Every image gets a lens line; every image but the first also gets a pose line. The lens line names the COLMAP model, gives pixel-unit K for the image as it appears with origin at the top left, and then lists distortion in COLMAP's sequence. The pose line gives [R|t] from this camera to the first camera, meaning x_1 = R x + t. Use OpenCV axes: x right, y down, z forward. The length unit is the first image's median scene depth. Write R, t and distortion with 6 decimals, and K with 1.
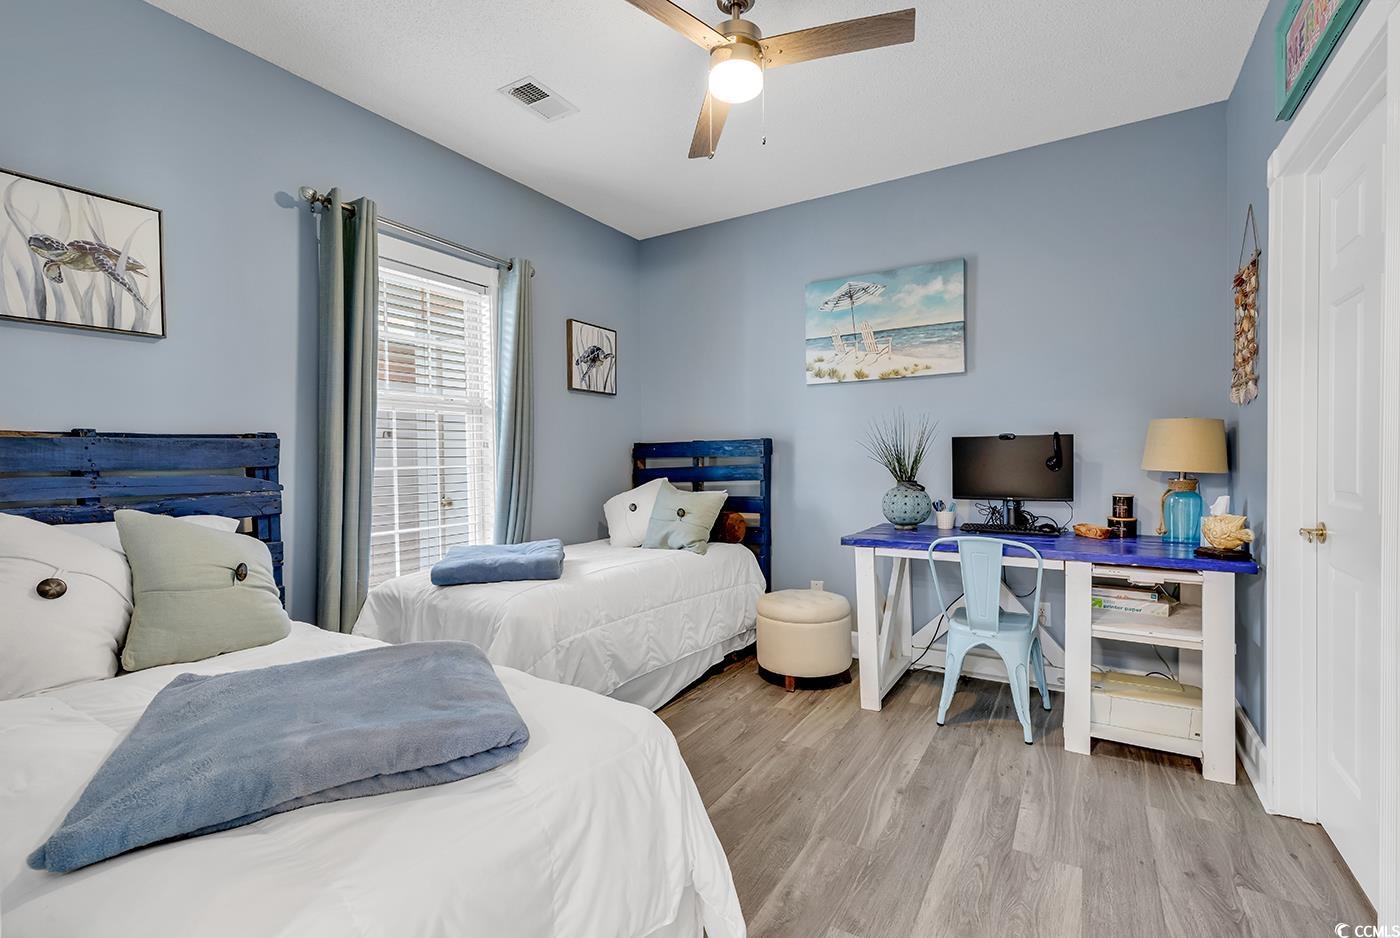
lens RADIAL K [[630.8, 0, 703.6], [0, 630.8, 483.5], [0, 0, 1]] dist [0.003941, -0.001020]
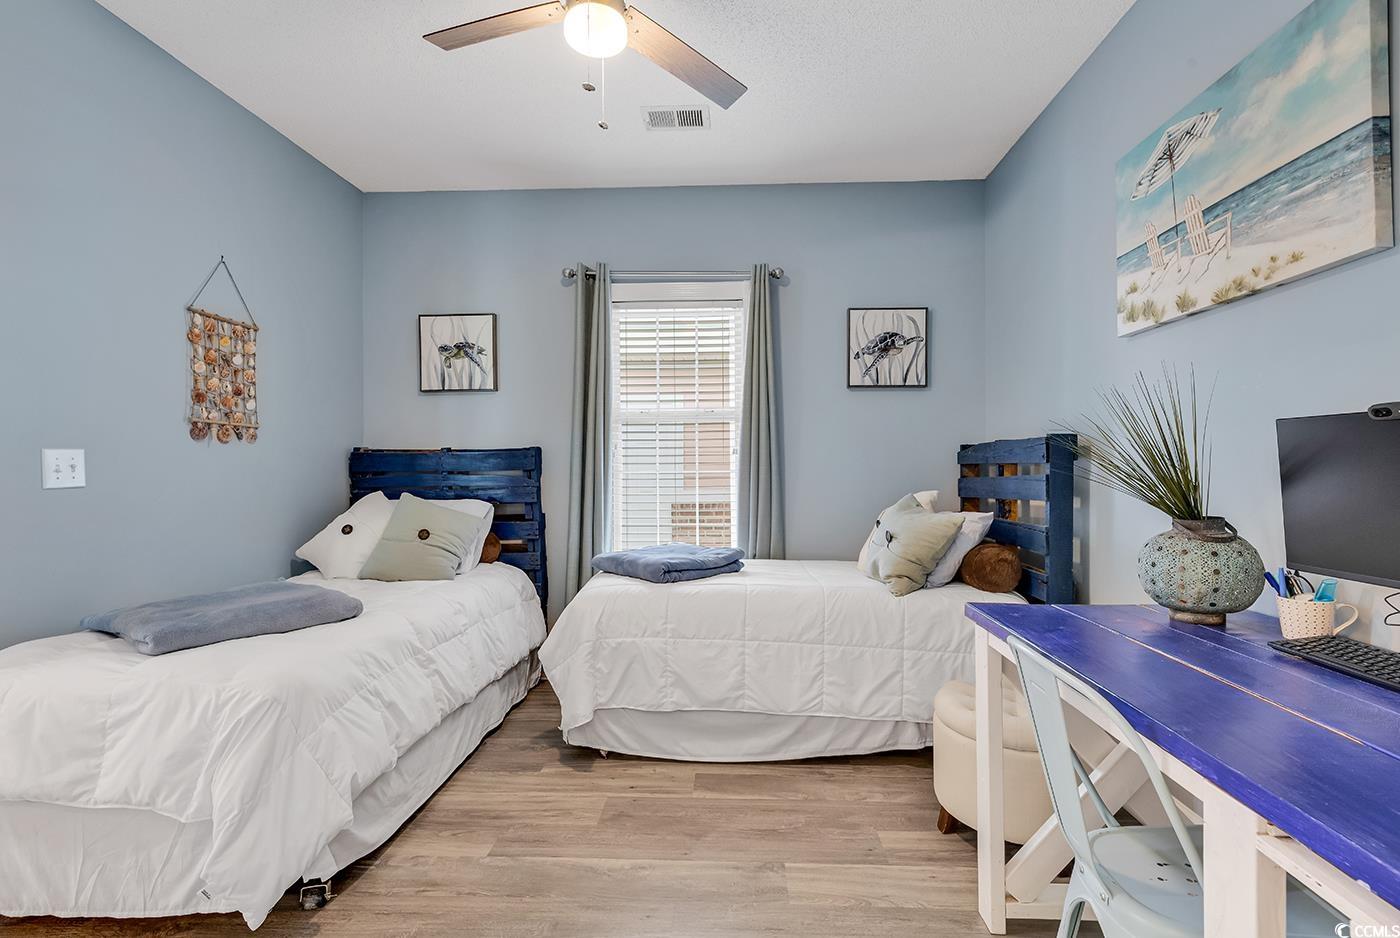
lens RADIAL K [[638.2, 0, 707.6], [0, 638.2, 476.7], [0, 0, 1]] dist [0.003112, 0.000584]
pose [[0.474277, 0.022502, -0.880088, 0.552355], [-0.036031, 0.999332, 0.006134, -0.023201], [0.879638, 0.028801, 0.474771, 0.446085]]
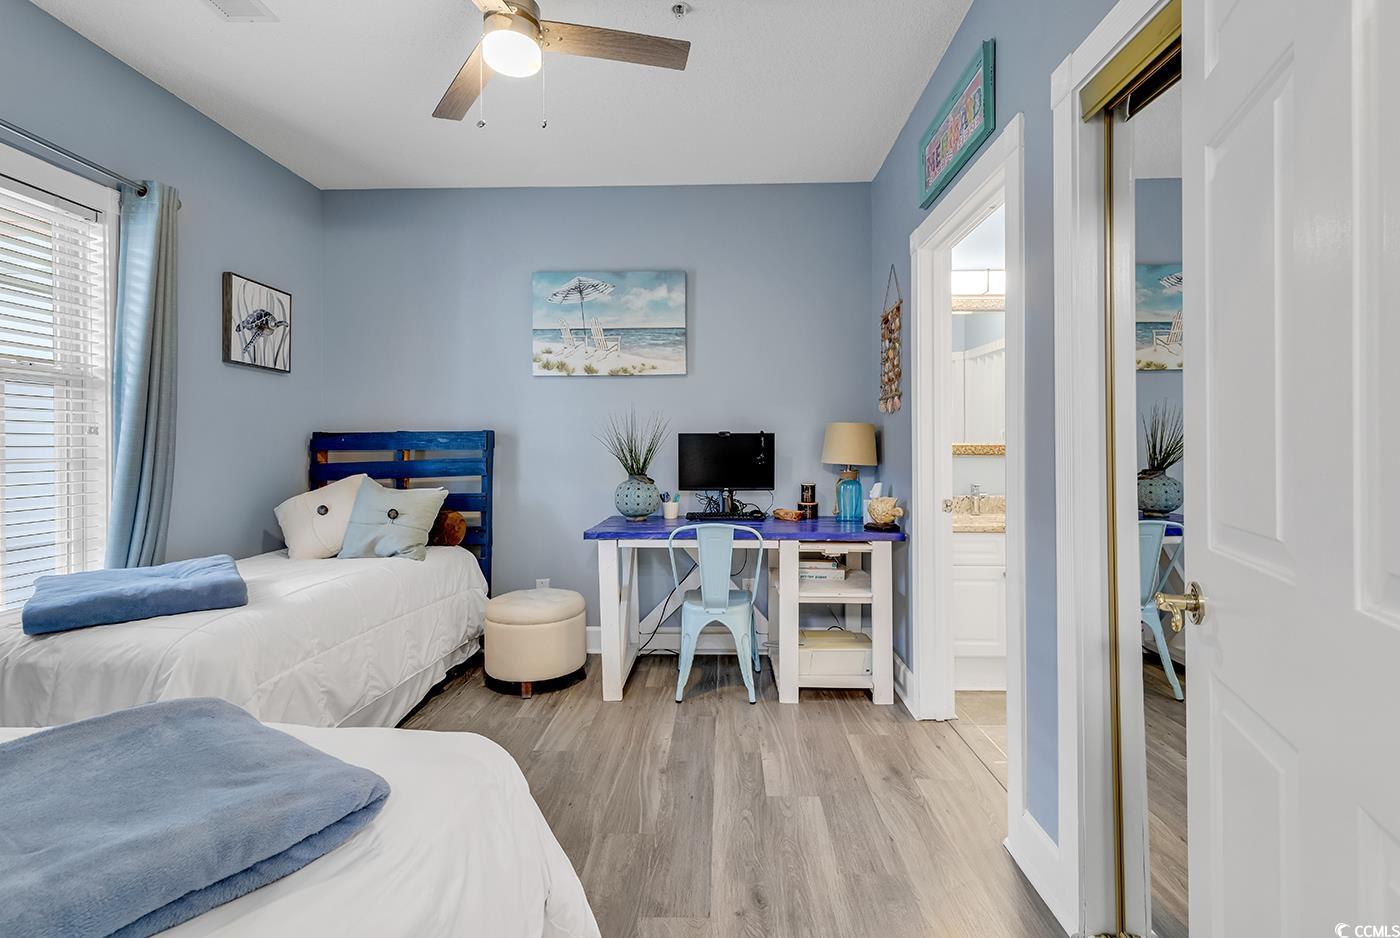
lens RADIAL K [[640.3, 0, 713.7], [0, 640.3, 461.4], [0, 0, 1]] dist [0.006678, -0.000542]
pose [[0.866507, -0.000970, 0.499164, -0.097170], [0.014086, 0.999647, -0.022511, 0.000359], [-0.498966, 0.026537, 0.866215, 0.017693]]
